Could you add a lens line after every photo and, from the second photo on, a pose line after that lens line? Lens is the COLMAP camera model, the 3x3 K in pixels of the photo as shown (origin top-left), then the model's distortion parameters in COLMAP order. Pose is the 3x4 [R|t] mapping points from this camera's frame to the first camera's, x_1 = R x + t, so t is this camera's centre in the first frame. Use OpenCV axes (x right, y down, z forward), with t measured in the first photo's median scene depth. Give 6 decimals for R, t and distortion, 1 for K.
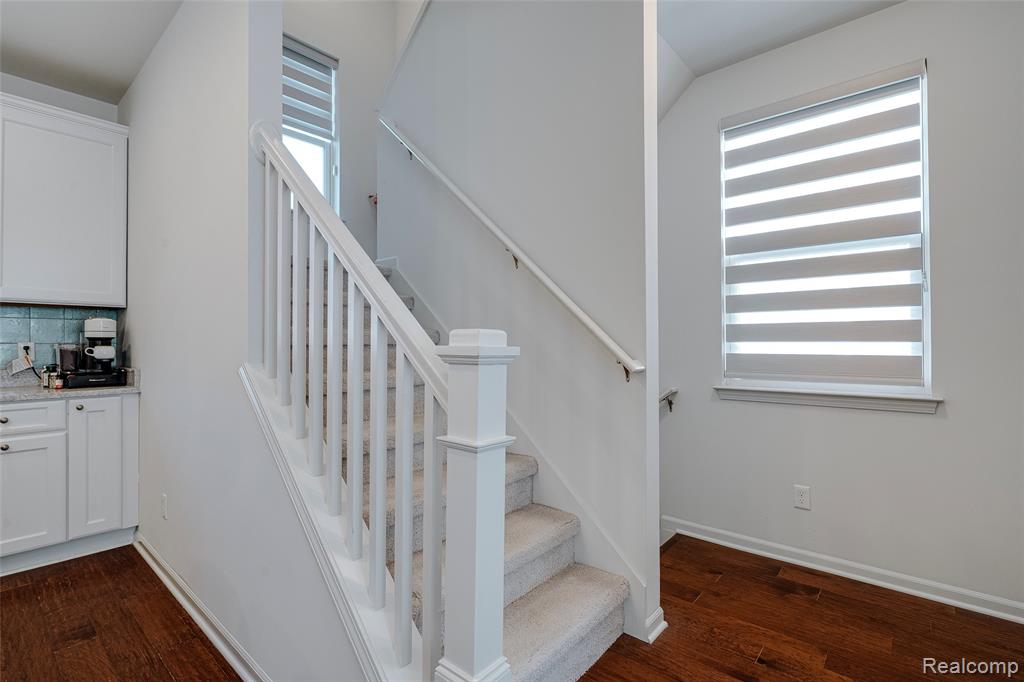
lens RADIAL K [[470.1, 0, 511.7], [0, 470.1, 335.3], [0, 0, 1]] dist [-0.003048, 0.002368]
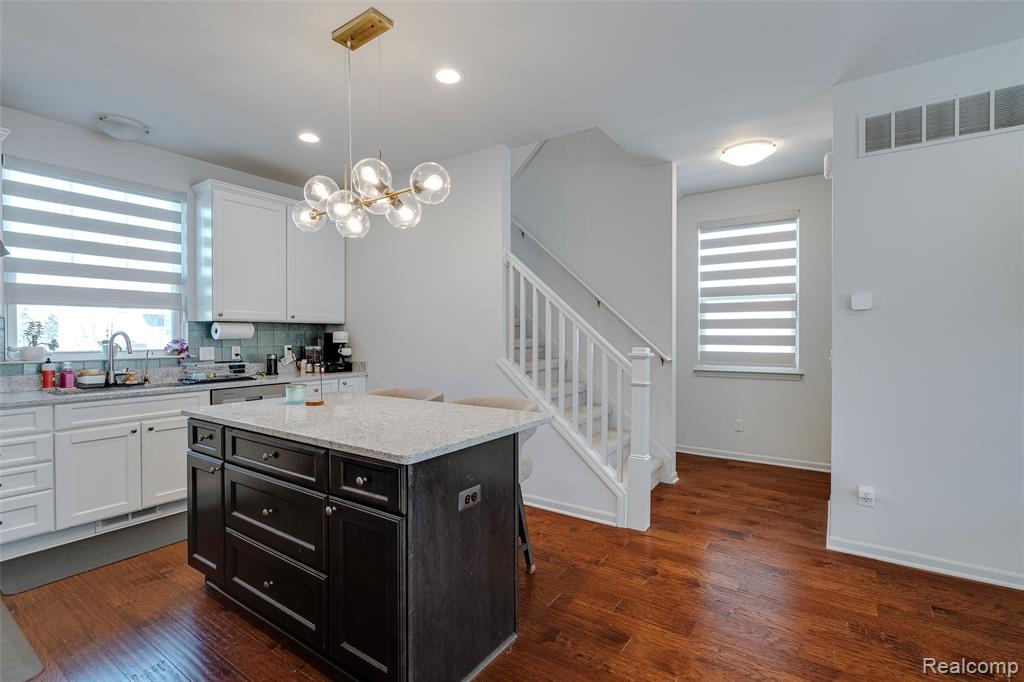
lens RADIAL K [[469.0, 0, 498.6], [0, 469.0, 338.3], [0, 0, 1]] dist [0.005299, 0.002020]
pose [[0.995490, -0.000498, 0.094865, -0.516770], [-0.001994, 0.999656, 0.026169, -0.060071], [-0.094845, -0.026240, 0.995146, -0.774887]]
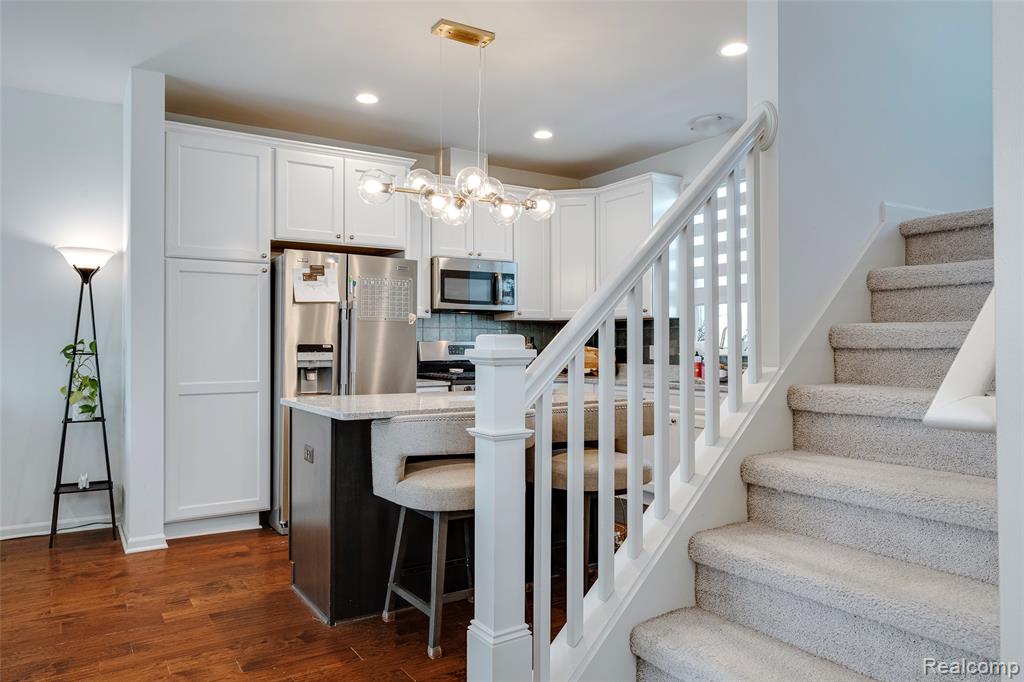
lens RADIAL K [[704.4, 0, 502.6], [0, 704.4, 337.8], [0, 0, 1]] dist [0.027634, -0.006348]
pose [[-0.293904, -0.010737, -0.955775, 0.641313], [0.017843, 0.999701, -0.016717, 0.011714], [0.955668, -0.021967, -0.293624, 0.646515]]
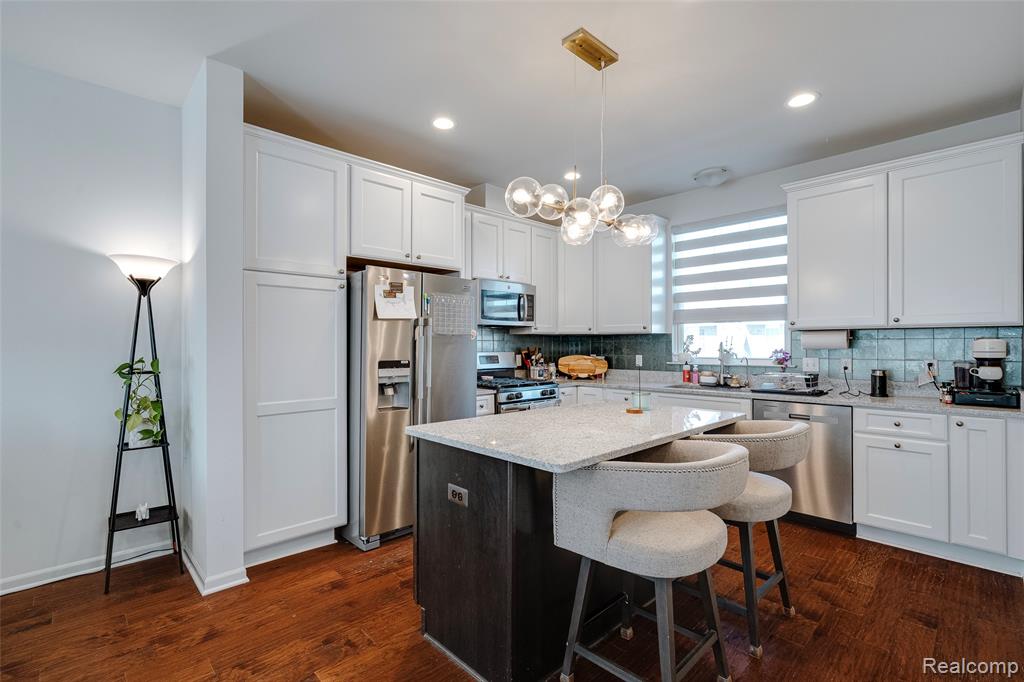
lens RADIAL K [[470.1, 0, 506.0], [0, 470.1, 344.5], [0, 0, 1]] dist [-0.003048, 0.002368]
pose [[-0.097133, 0.000514, -0.995271, 0.250730], [0.017338, 0.999849, -0.001176, -0.044021], [0.995120, -0.017371, -0.097127, 0.075055]]
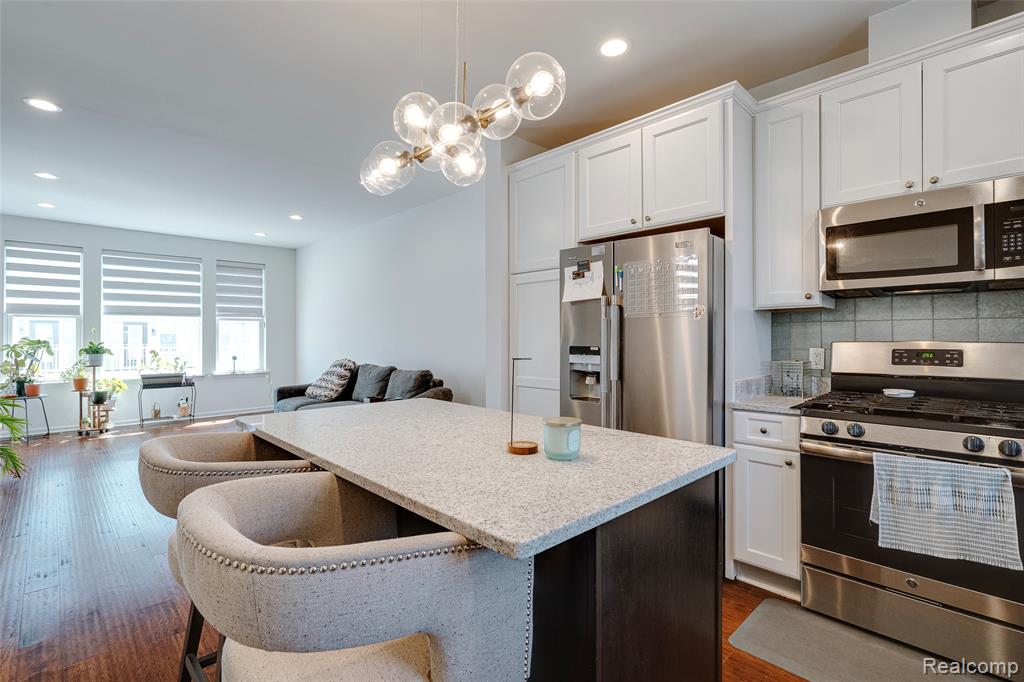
lens RADIAL K [[470.1, 0, 511.4], [0, 470.1, 337.2], [0, 0, 1]] dist [-0.003048, 0.002368]
pose [[-0.996372, 0.001965, 0.085084, -0.843852], [0.000400, 0.999830, -0.018407, -0.011189], [-0.085106, -0.018306, -0.996204, 0.783566]]
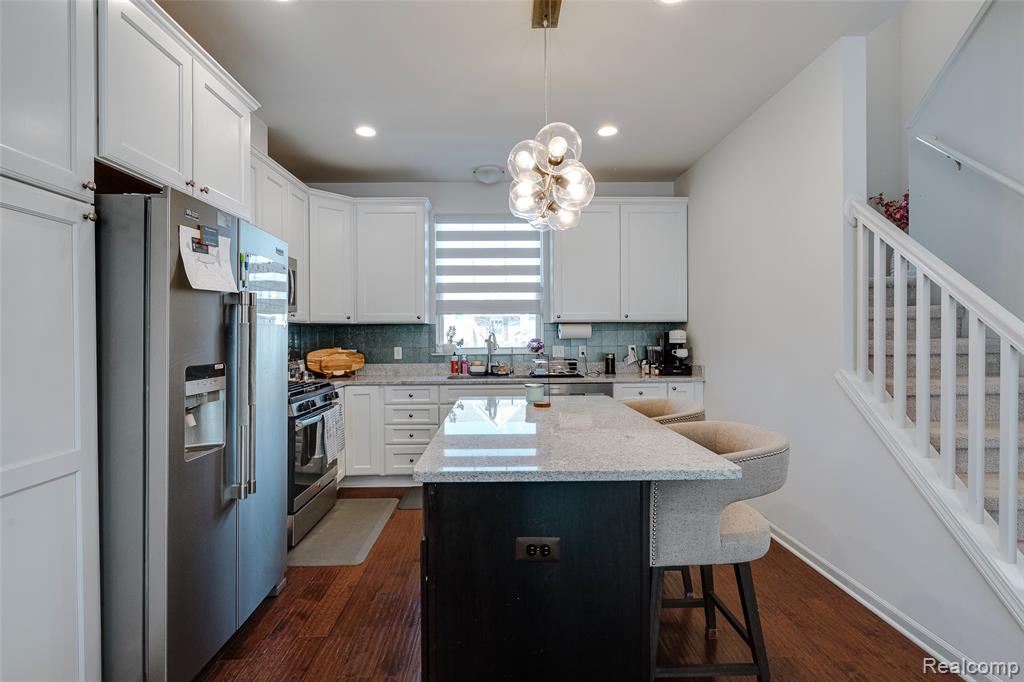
lens RADIAL K [[470.1, 0, 509.5], [0, 470.1, 339.5], [0, 0, 1]] dist [-0.003048, 0.002368]
pose [[0.668493, 0.004724, -0.743703, -0.120243], [0.017142, 0.999616, 0.021759, -0.053635], [0.743520, -0.027295, 0.668156, -0.453935]]
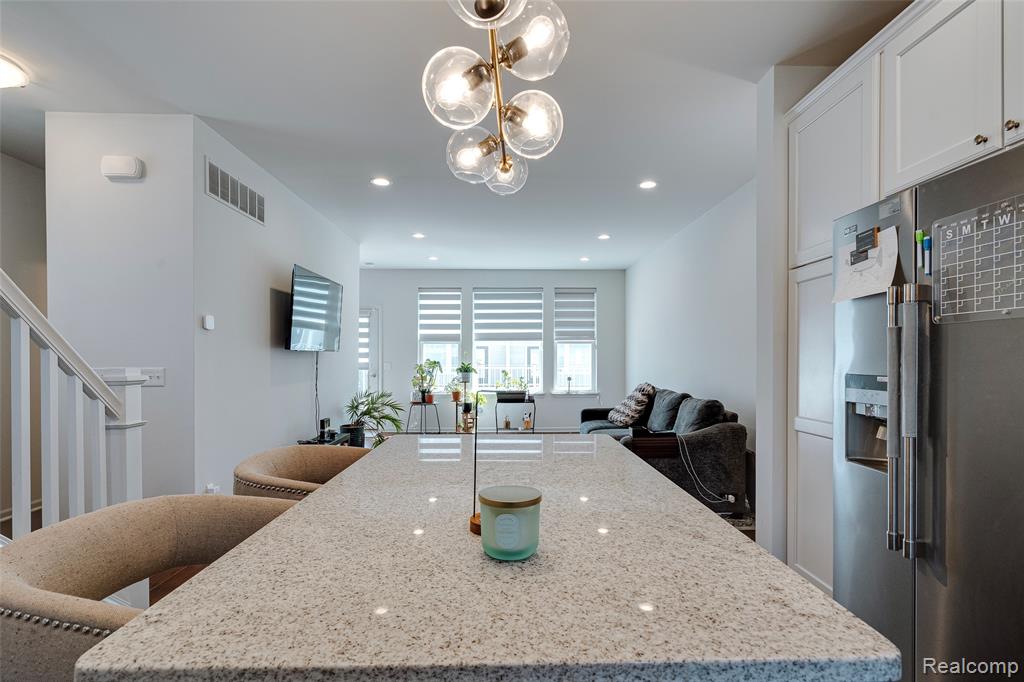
lens RADIAL K [[501.8, 0, 527.9], [0, 501.8, 361.2], [0, 0, 1]] dist [-0.002787, 0.002031]
pose [[-0.682638, -0.002466, 0.730752, -1.106641], [-0.013927, 0.999857, -0.009636, -0.015845], [-0.730624, -0.016755, -0.682575, 0.493454]]
